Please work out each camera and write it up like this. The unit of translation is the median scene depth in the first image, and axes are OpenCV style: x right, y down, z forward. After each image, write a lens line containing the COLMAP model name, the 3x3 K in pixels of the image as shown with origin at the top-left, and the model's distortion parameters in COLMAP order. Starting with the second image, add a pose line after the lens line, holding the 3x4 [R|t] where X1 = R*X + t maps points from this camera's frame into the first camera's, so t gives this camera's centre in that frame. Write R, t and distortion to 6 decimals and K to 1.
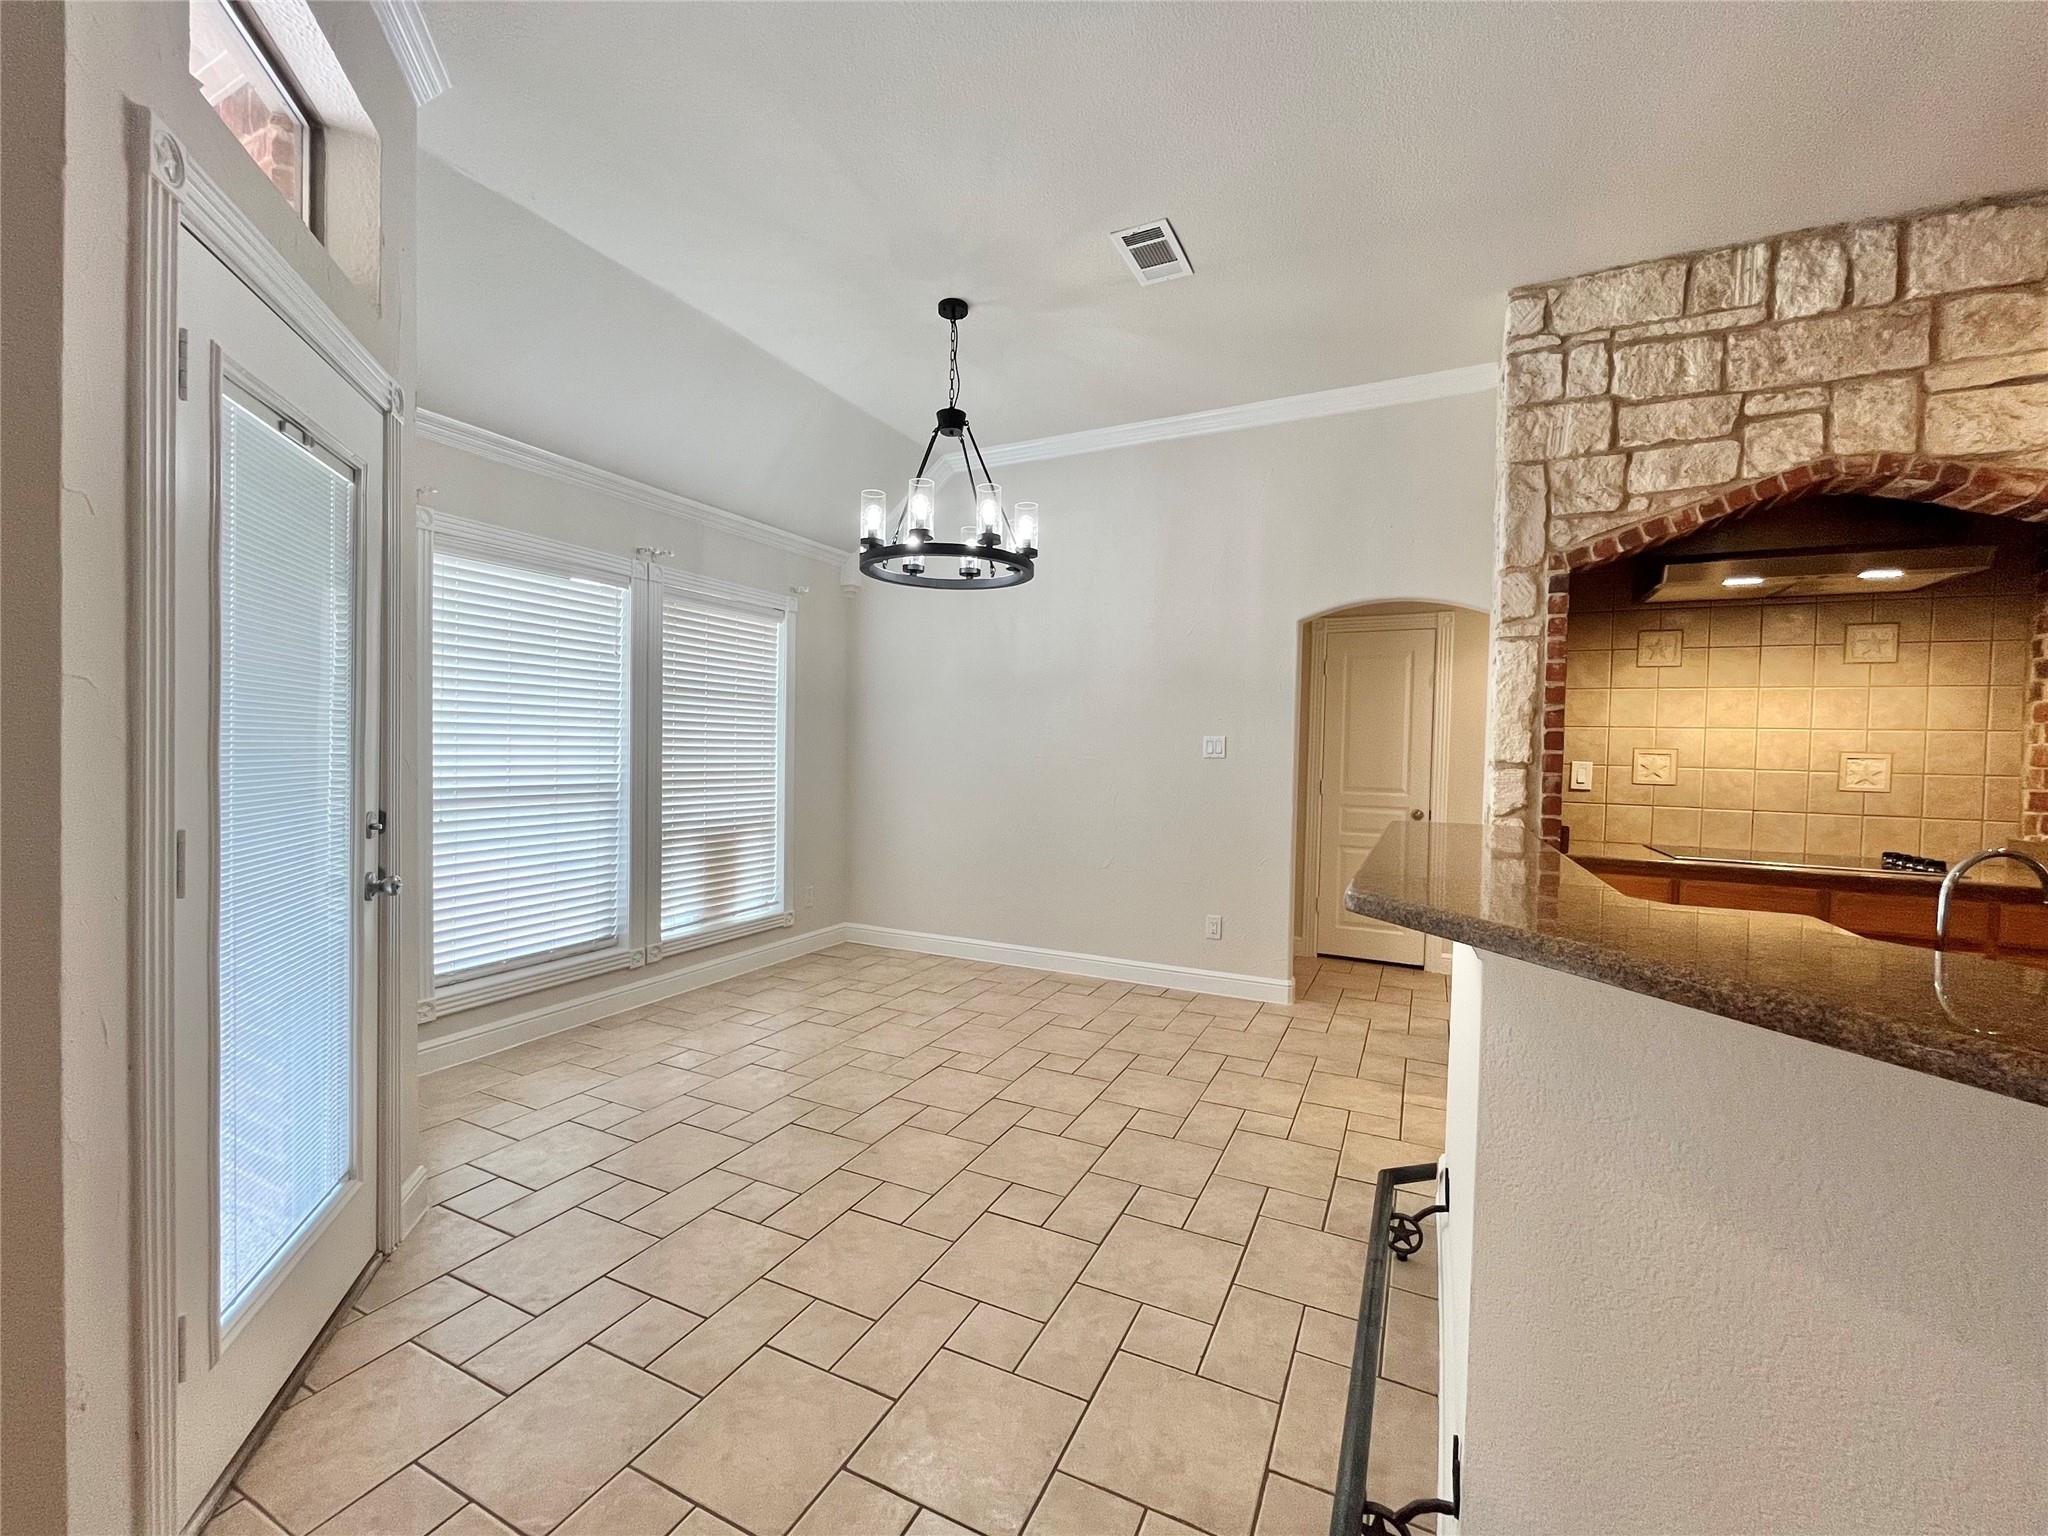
lens RADIAL K [[833.7, 0, 1022.3], [0, 833.7, 773.9], [0, 0, 1]] dist [-0.004093, 0.000251]
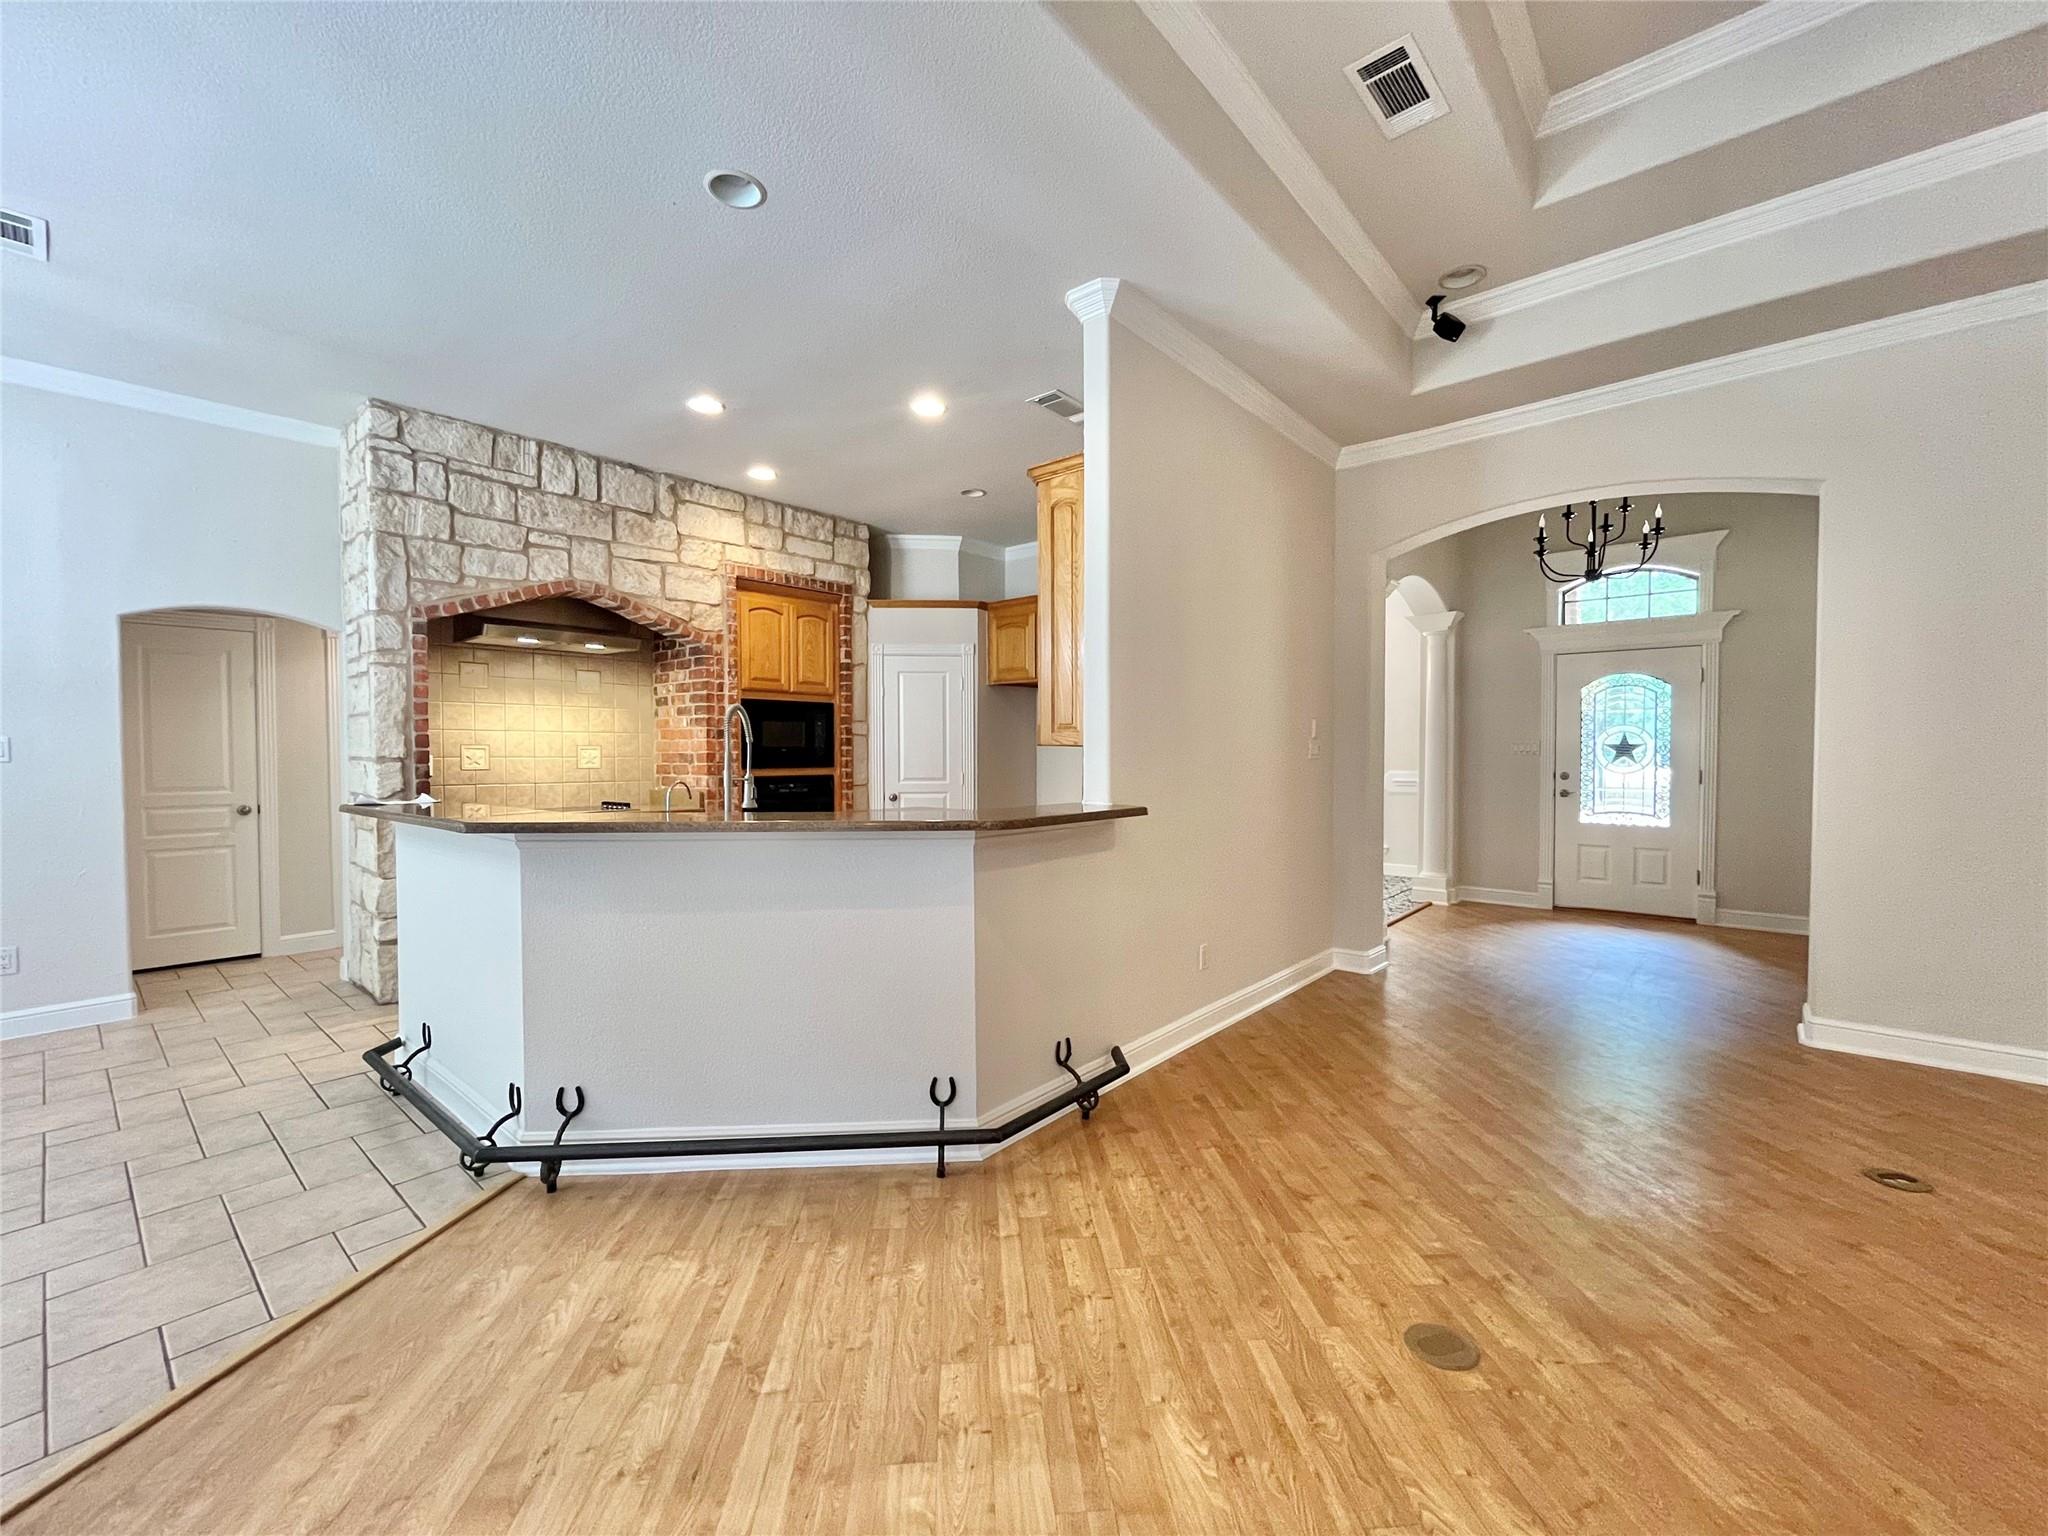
lens RADIAL K [[833.7, 0, 1021.0], [0, 833.7, 769.0], [0, 0, 1]] dist [-0.004093, 0.000251]
pose [[0.250584, -0.042569, 0.967159, -0.461183], [0.034382, 0.998794, 0.035053, -0.007902], [-0.967484, 0.024469, 0.251745, -0.318137]]
